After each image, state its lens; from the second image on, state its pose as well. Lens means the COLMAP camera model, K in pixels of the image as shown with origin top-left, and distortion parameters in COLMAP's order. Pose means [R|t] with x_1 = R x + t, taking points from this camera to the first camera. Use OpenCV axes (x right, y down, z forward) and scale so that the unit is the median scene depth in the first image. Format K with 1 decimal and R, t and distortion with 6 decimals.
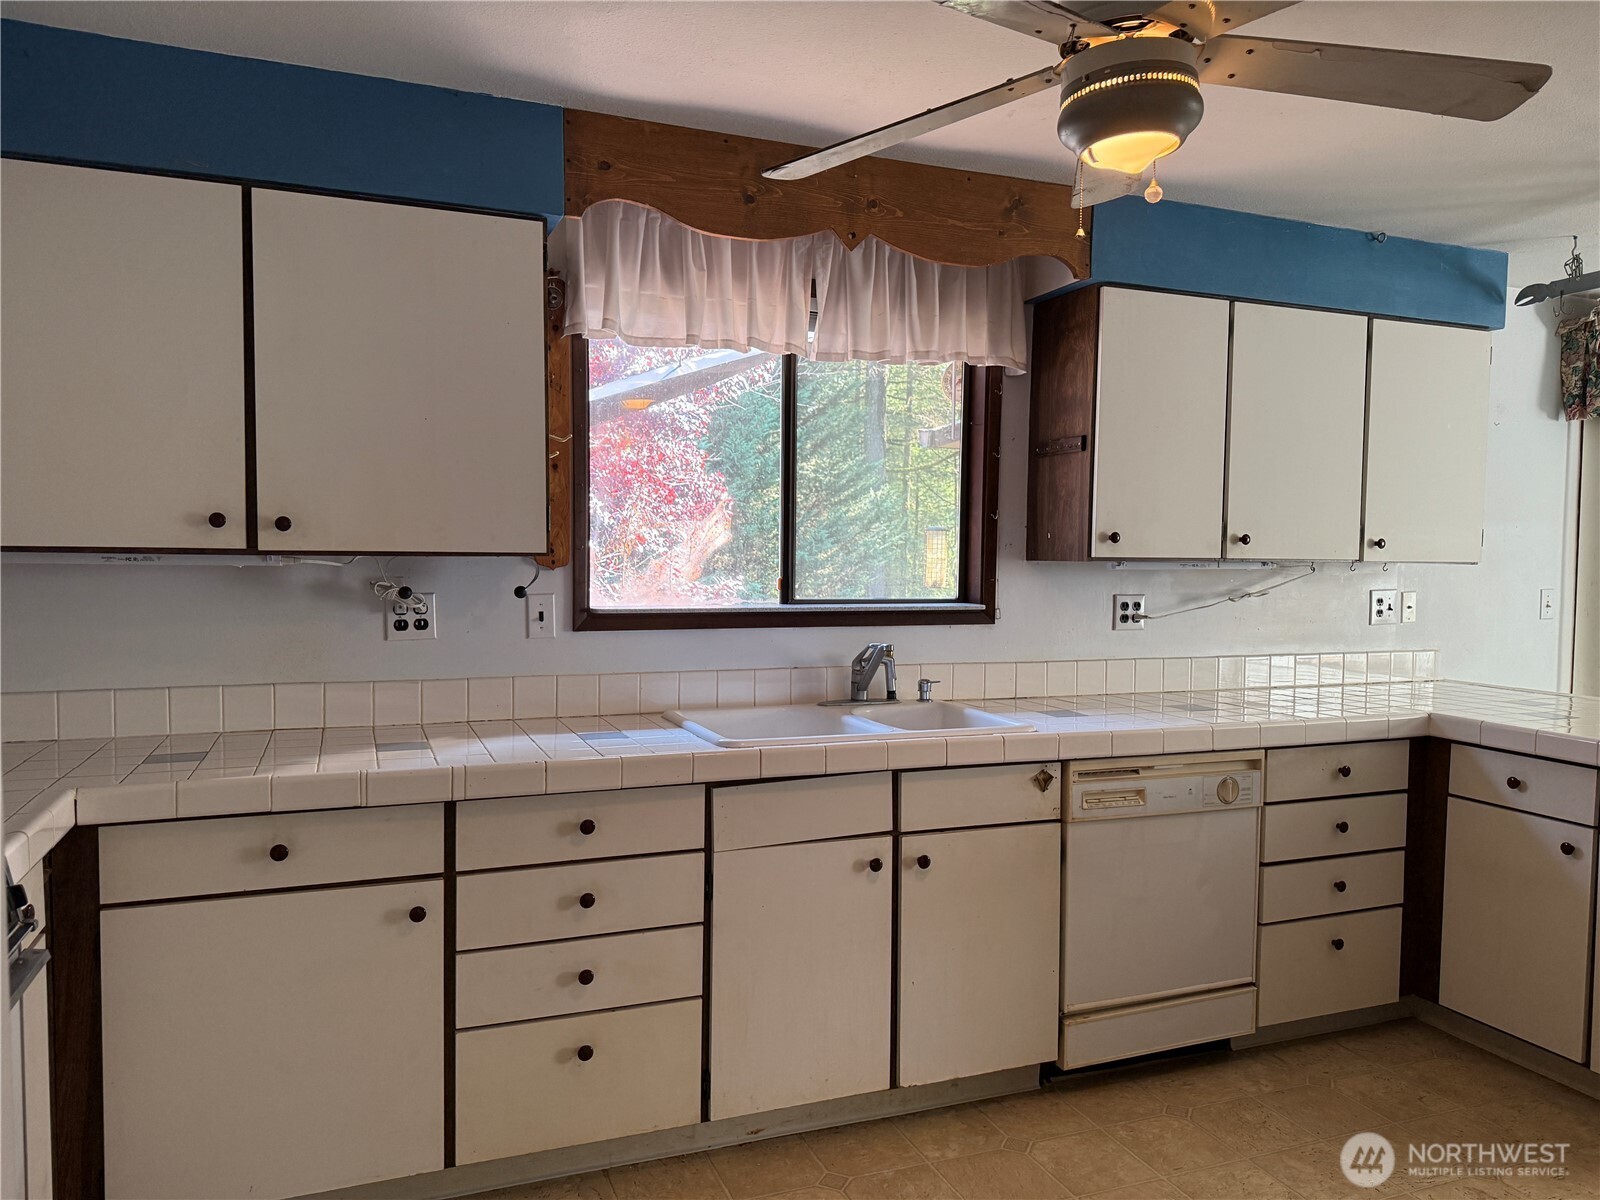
lens RADIAL K [[1110.5, 0, 800.0], [0, 1110.5, 600.0], [0, 0, 1]] dist [0.051069, -0.073809]
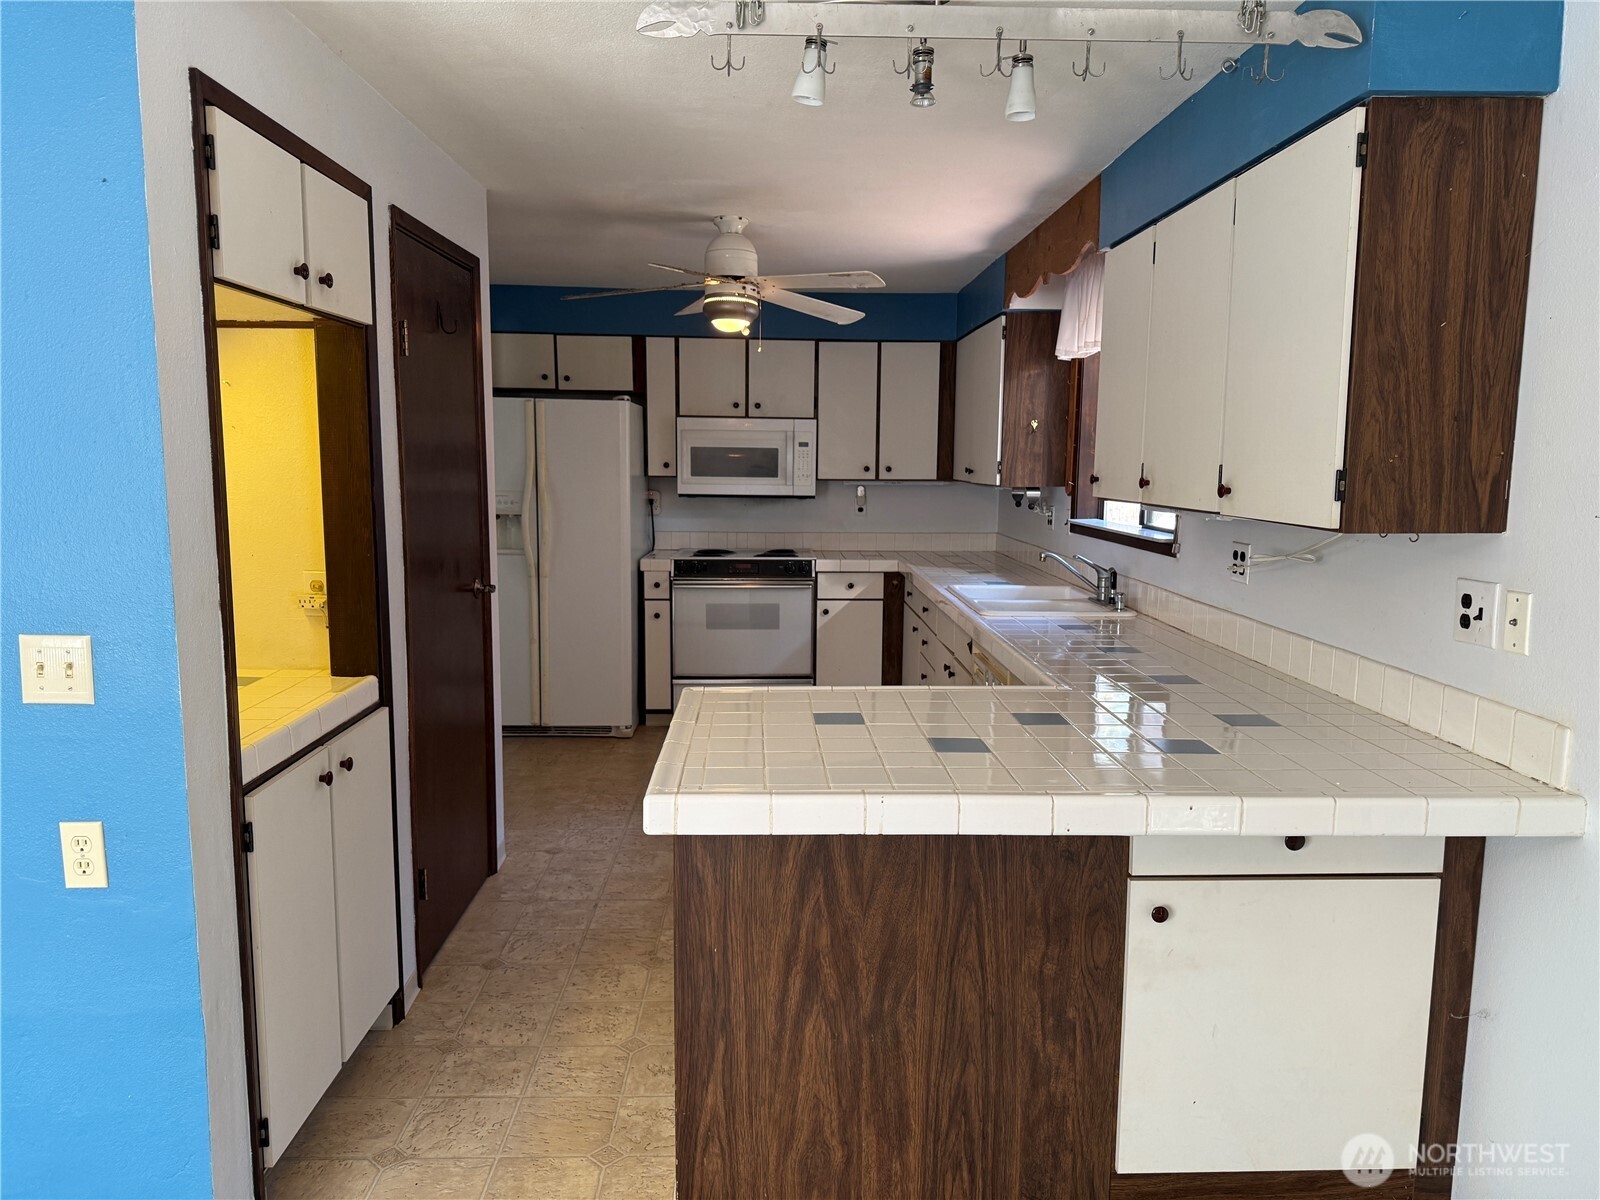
lens RADIAL K [[1110.5, 0, 800.0], [0, 1110.5, 600.0], [0, 0, 1]] dist [0.051069, -0.073809]
pose [[-0.345637, 0.099829, -0.933043, 1.696735], [-0.054752, 0.990485, 0.126258, -0.068692], [0.936770, 0.094725, -0.336883, 1.433879]]
